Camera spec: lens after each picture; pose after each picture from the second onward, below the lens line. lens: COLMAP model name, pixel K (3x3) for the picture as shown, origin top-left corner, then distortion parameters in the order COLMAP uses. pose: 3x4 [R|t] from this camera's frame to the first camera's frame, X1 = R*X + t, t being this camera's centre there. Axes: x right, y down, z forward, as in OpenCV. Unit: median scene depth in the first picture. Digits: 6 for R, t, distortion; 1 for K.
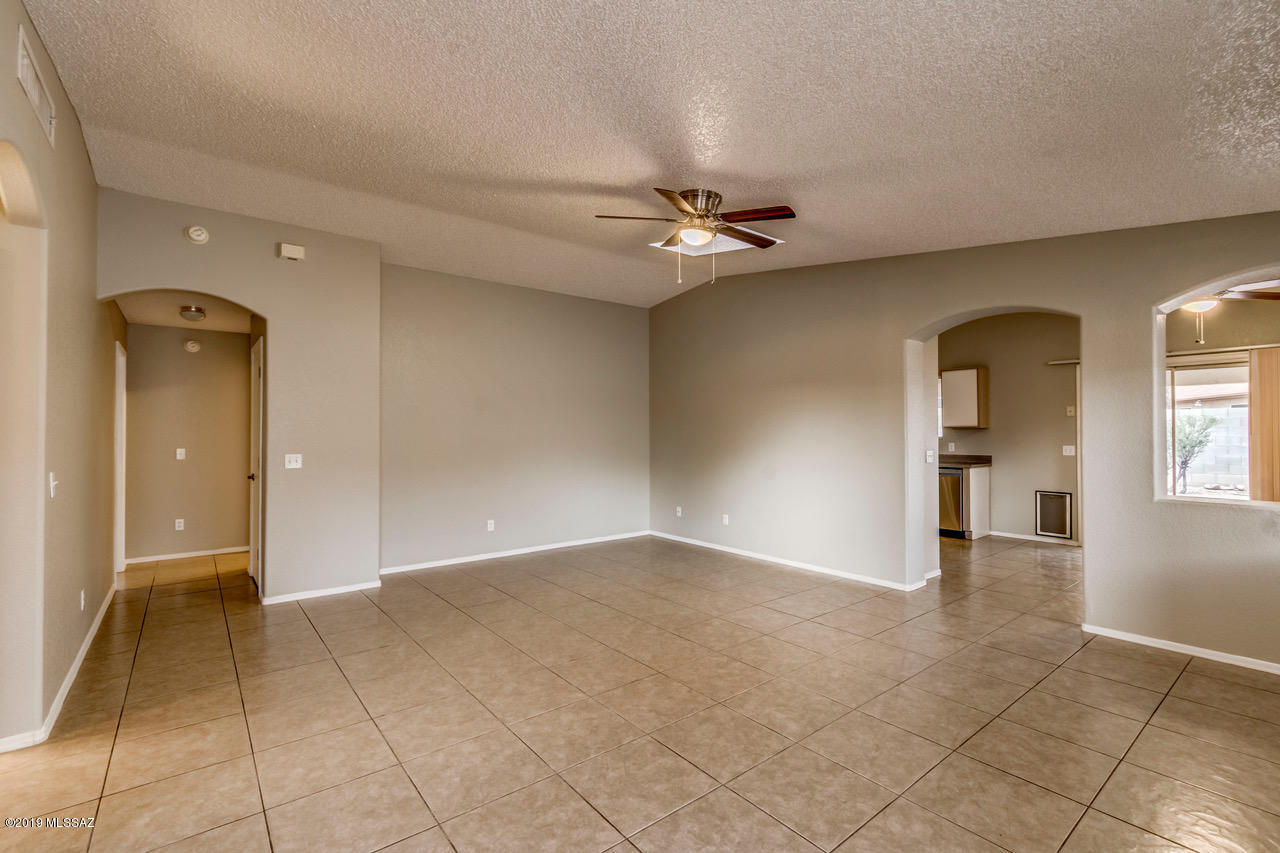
lens RADIAL K [[564.7, 0, 646.9], [0, 564.7, 427.7], [0, 0, 1]] dist [0.000259, 0.000263]
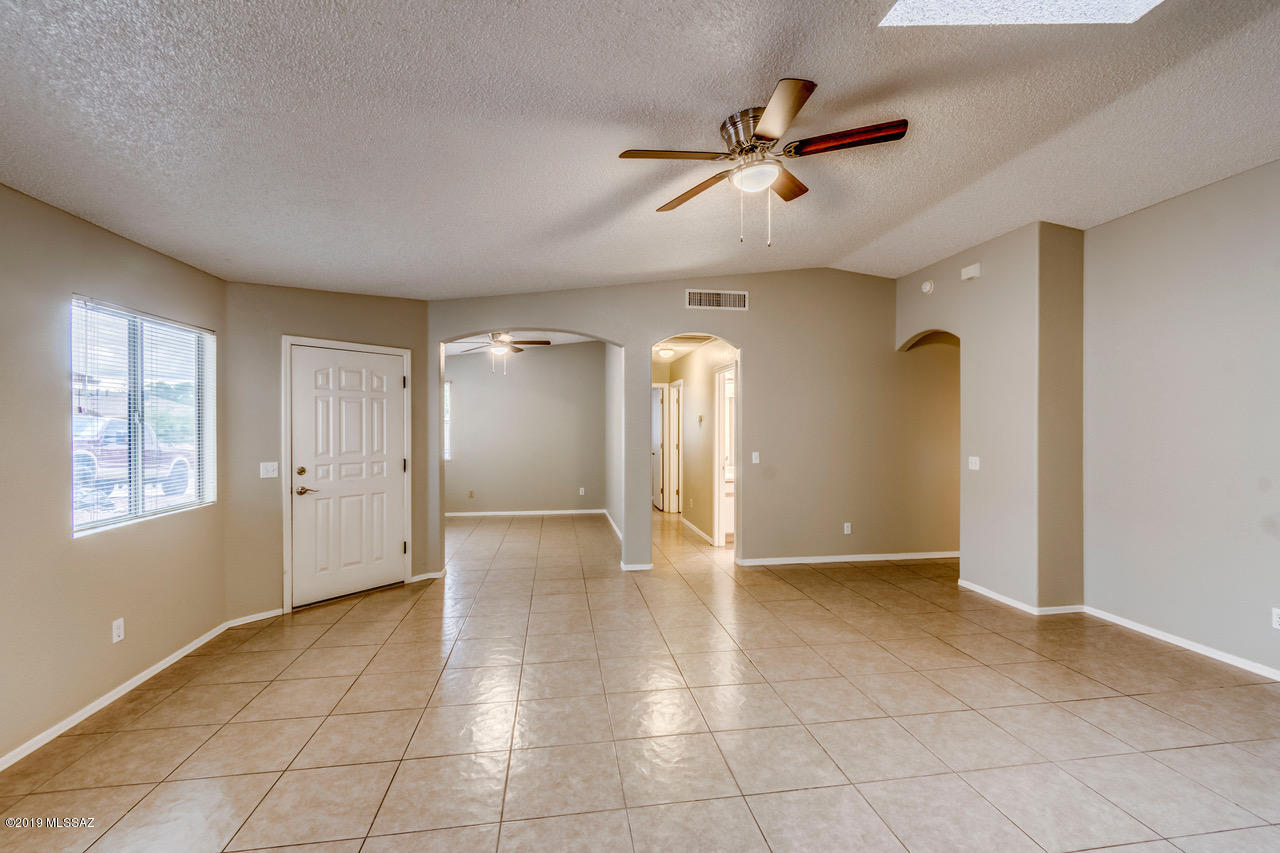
lens RADIAL K [[564.7, 0, 646.9], [0, 564.7, 427.7], [0, 0, 1]] dist [0.000259, 0.000263]
pose [[-0.495779, 0.005561, -0.868431, 0.742191], [0.005839, 0.999978, 0.003070, -0.018216], [0.868429, -0.003549, -0.495800, 1.164008]]
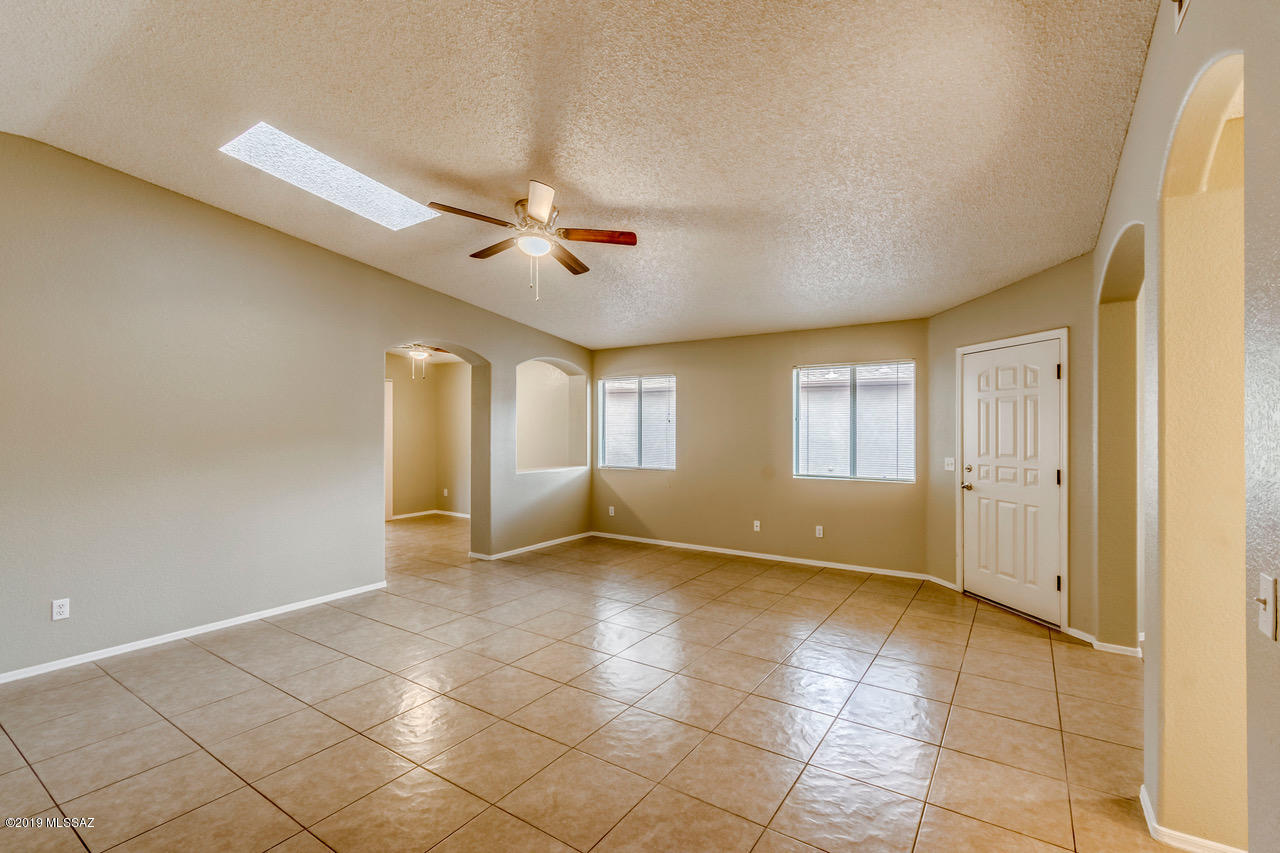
lens RADIAL K [[567.7, 0, 652.8], [0, 567.7, 425.3], [0, 0, 1]] dist [-0.000524, -0.000089]
pose [[-0.304246, 0.001736, 0.952592, -0.878060], [-0.006679, 0.999970, -0.003956, -0.016986], [-0.952570, -0.007566, -0.304225, 1.040687]]
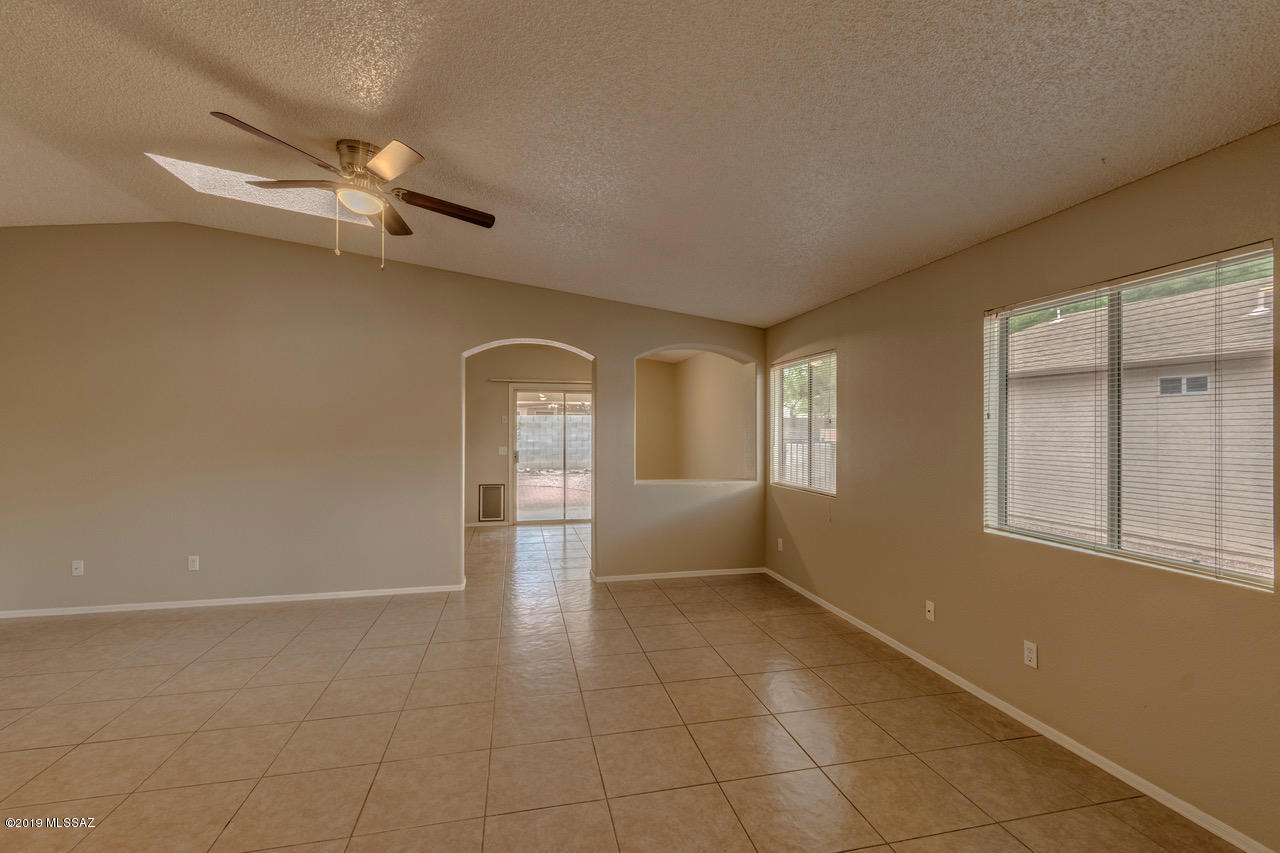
lens RADIAL K [[564.7, 0, 646.9], [0, 564.7, 427.7], [0, 0, 1]] dist [0.000259, 0.000263]
pose [[0.438588, 0.003293, 0.898682, -0.419900], [-0.007988, 0.999968, 0.000235, -0.023204], [-0.898653, -0.007282, 0.438600, 0.274183]]
